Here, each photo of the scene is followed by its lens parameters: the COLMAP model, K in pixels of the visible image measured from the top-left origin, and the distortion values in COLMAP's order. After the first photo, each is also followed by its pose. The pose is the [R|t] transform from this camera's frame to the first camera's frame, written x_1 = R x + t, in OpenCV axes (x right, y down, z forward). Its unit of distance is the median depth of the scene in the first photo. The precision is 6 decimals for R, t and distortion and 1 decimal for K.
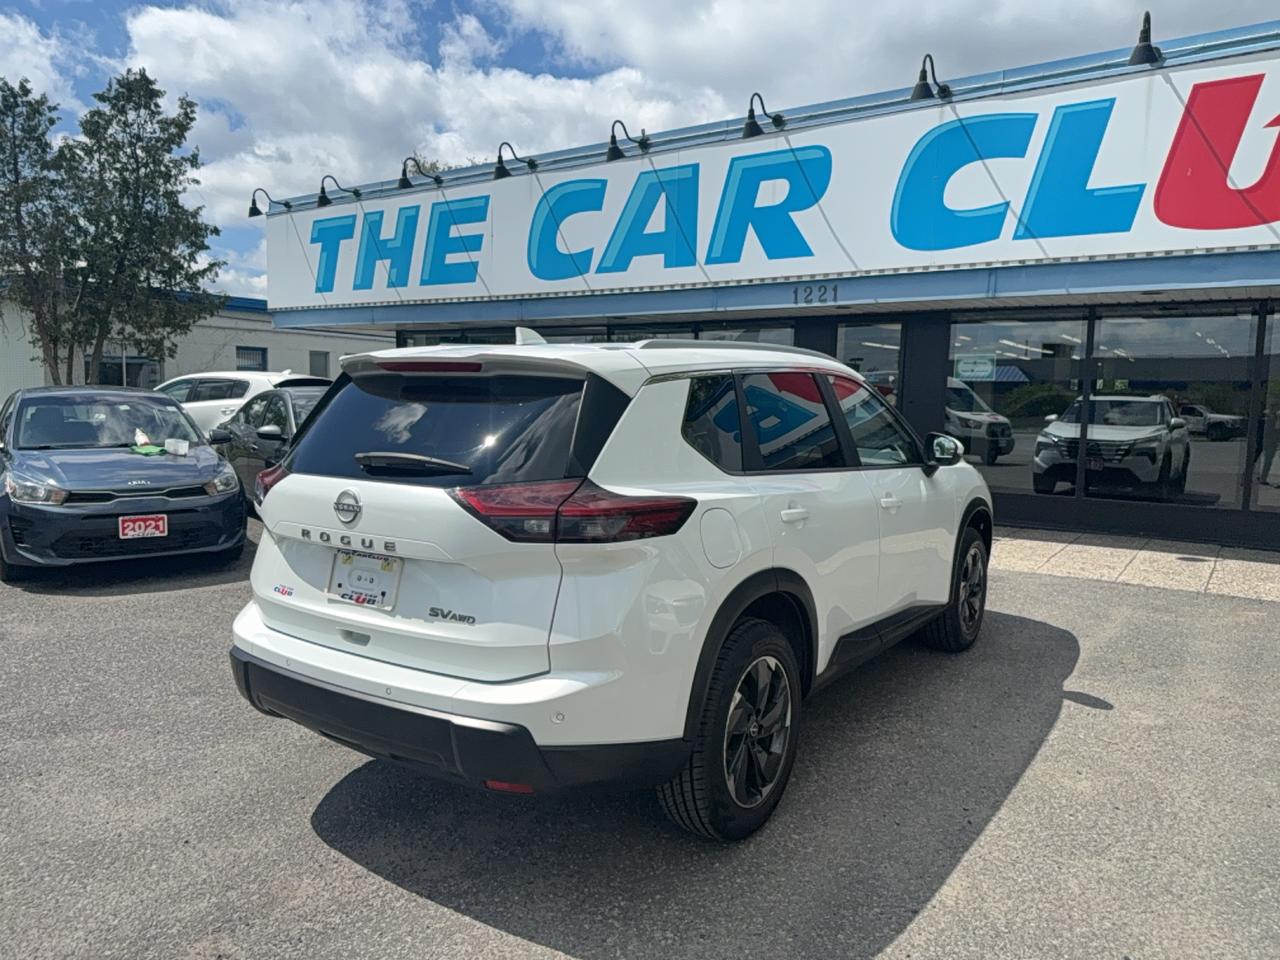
lens RADIAL K [[878.8, 0, 635.7], [0, 878.8, 524.1], [0, 0, 1]] dist [0.089309, -0.125136]
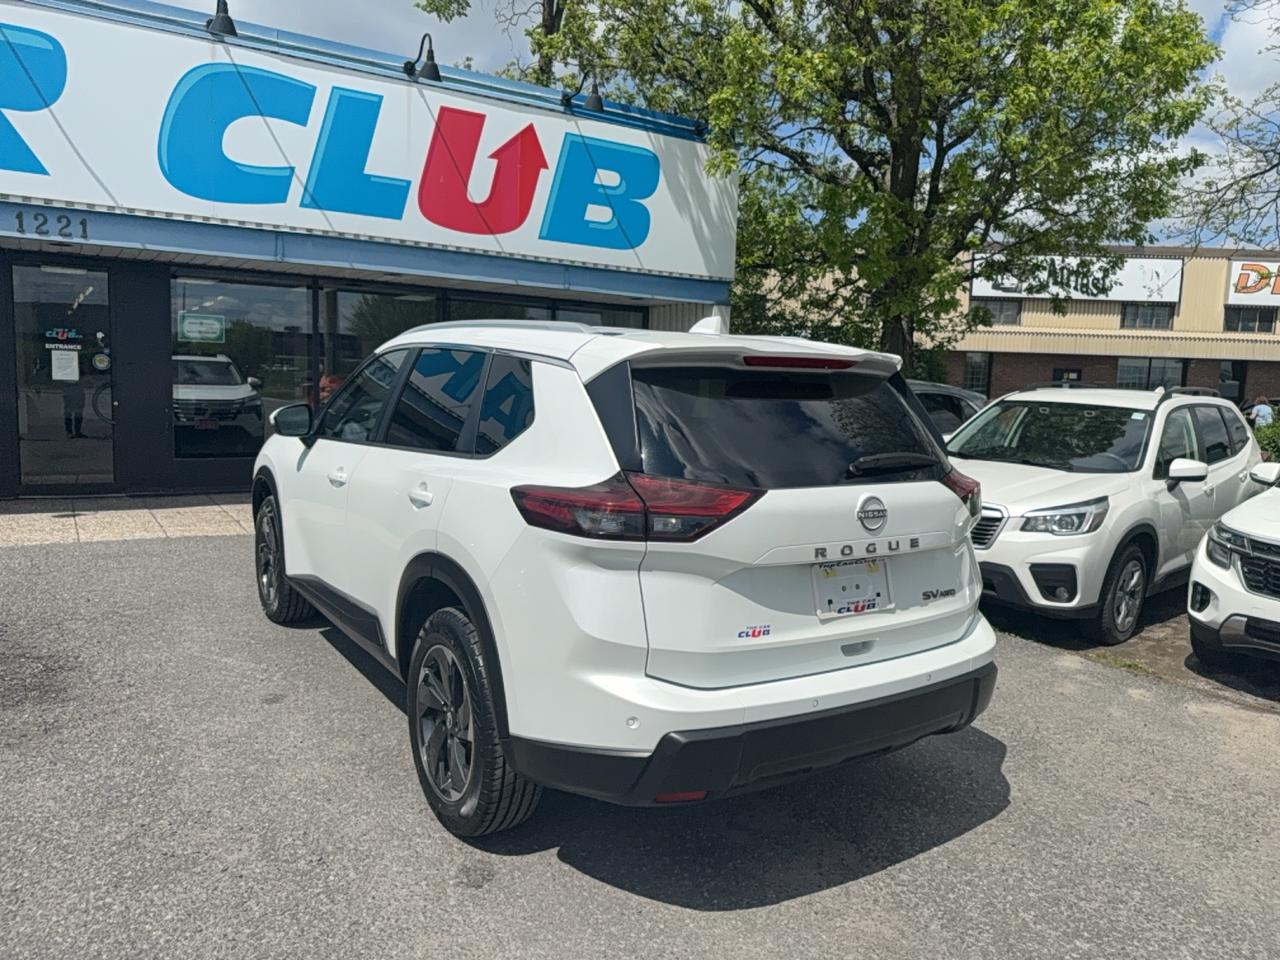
lens RADIAL K [[884.1, 0, 639.7], [0, 884.1, 528.3], [0, 0, 1]] dist [0.036648, -0.059540]
pose [[0.391466, -0.155567, 0.906947, -0.397658], [0.103940, 0.986774, 0.124396, -0.045391], [-0.914304, 0.045572, 0.402458, 0.261756]]
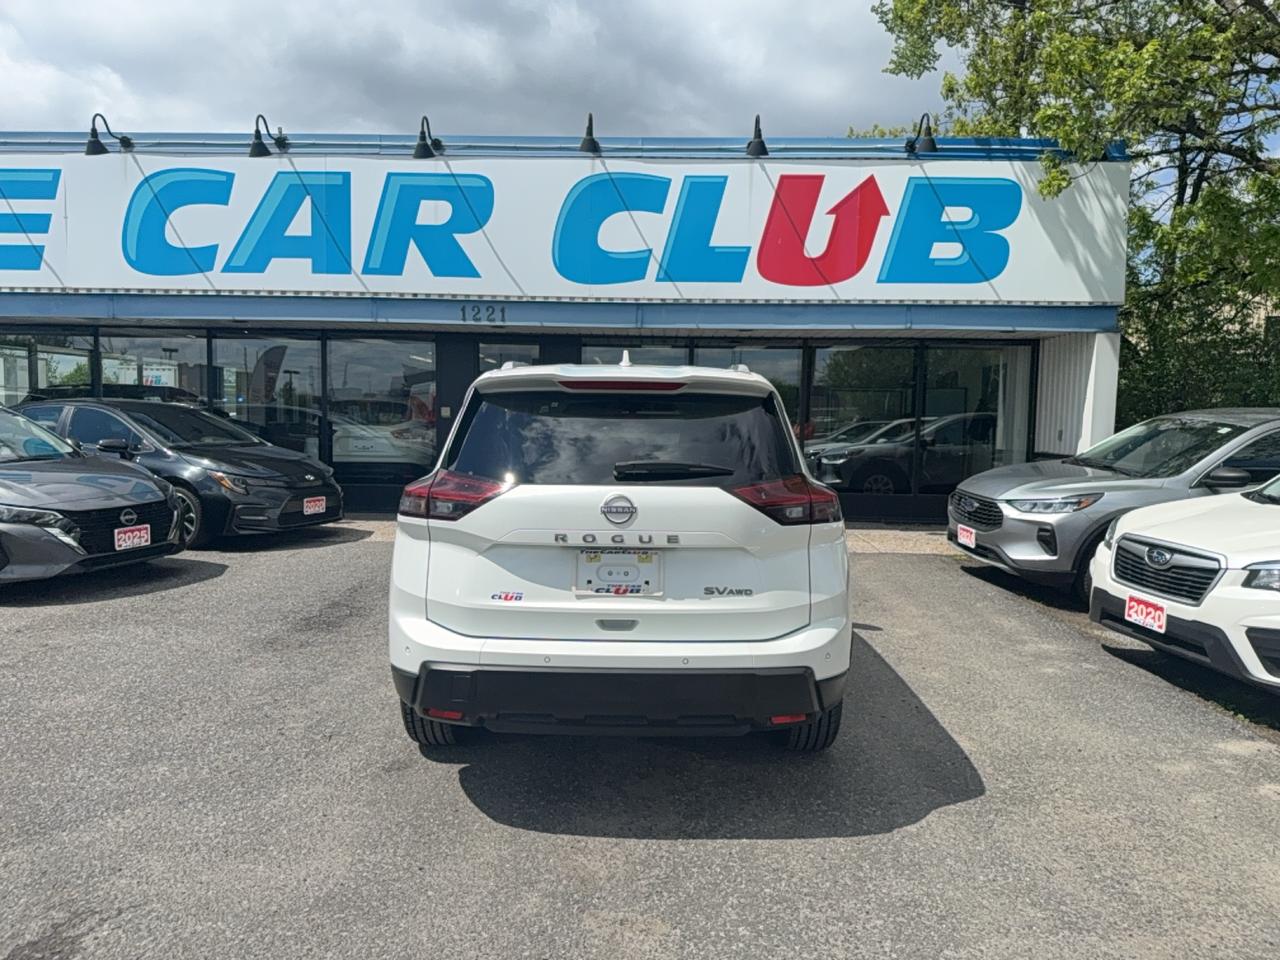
lens RADIAL K [[878.8, 0, 635.7], [0, 878.8, 524.1], [0, 0, 1]] dist [0.089309, -0.125136]
pose [[0.834472, -0.071899, 0.546339, -0.284008], [0.079006, 0.996819, 0.010509, -0.003109], [-0.545357, 0.034395, 0.837498, 0.016653]]
